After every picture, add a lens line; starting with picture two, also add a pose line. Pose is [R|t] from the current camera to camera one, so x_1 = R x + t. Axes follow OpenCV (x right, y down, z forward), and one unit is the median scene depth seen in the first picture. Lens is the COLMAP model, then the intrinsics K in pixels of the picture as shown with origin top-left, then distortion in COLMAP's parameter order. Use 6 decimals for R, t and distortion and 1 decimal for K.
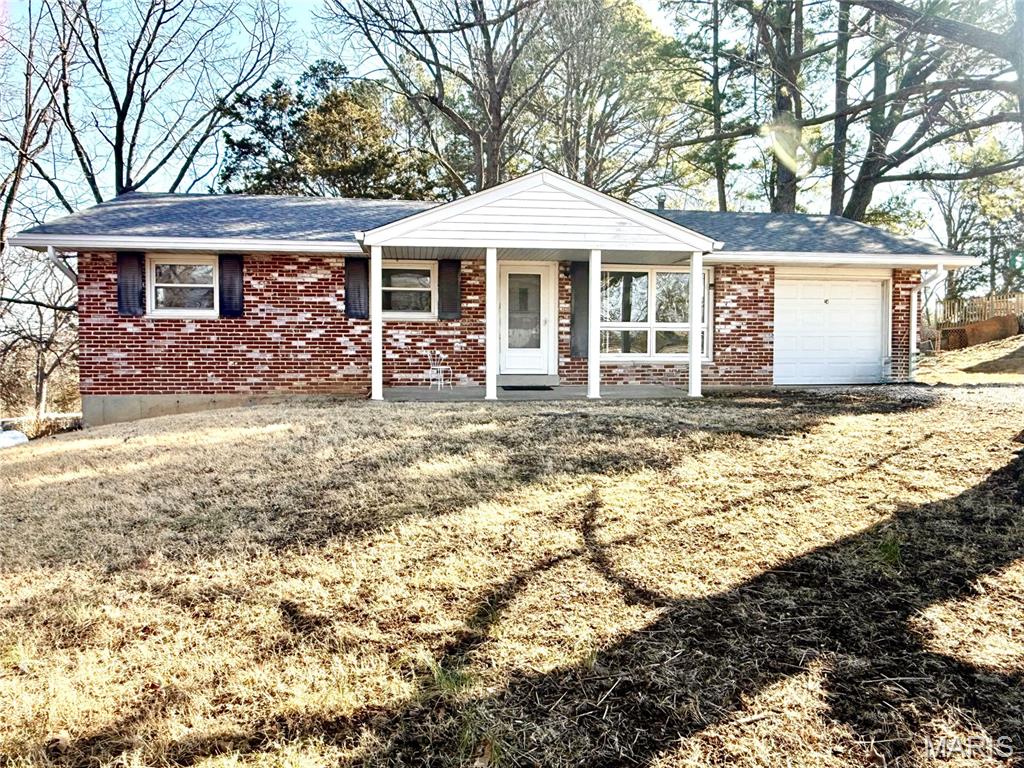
lens RADIAL K [[718.2, 0, 511.8], [0, 718.2, 384.2], [0, 0, 1]] dist [-0.004495, -0.000280]
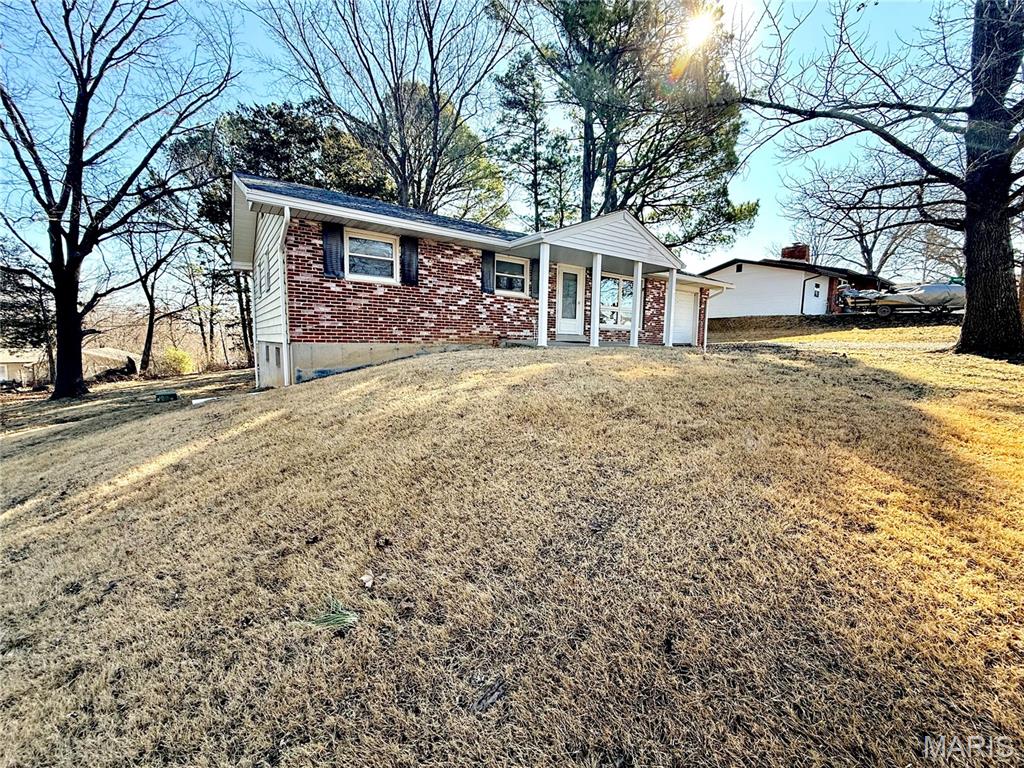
lens RADIAL K [[414.0, 0, 512.1], [0, 414.0, 386.3], [0, 0, 1]] dist [0.000616, 0.000115]
pose [[0.878643, -0.037310, 0.476020, -0.590104], [-0.000651, 0.996848, 0.079333, 0.031884], [-0.477479, -0.070016, 0.875849, 0.223093]]
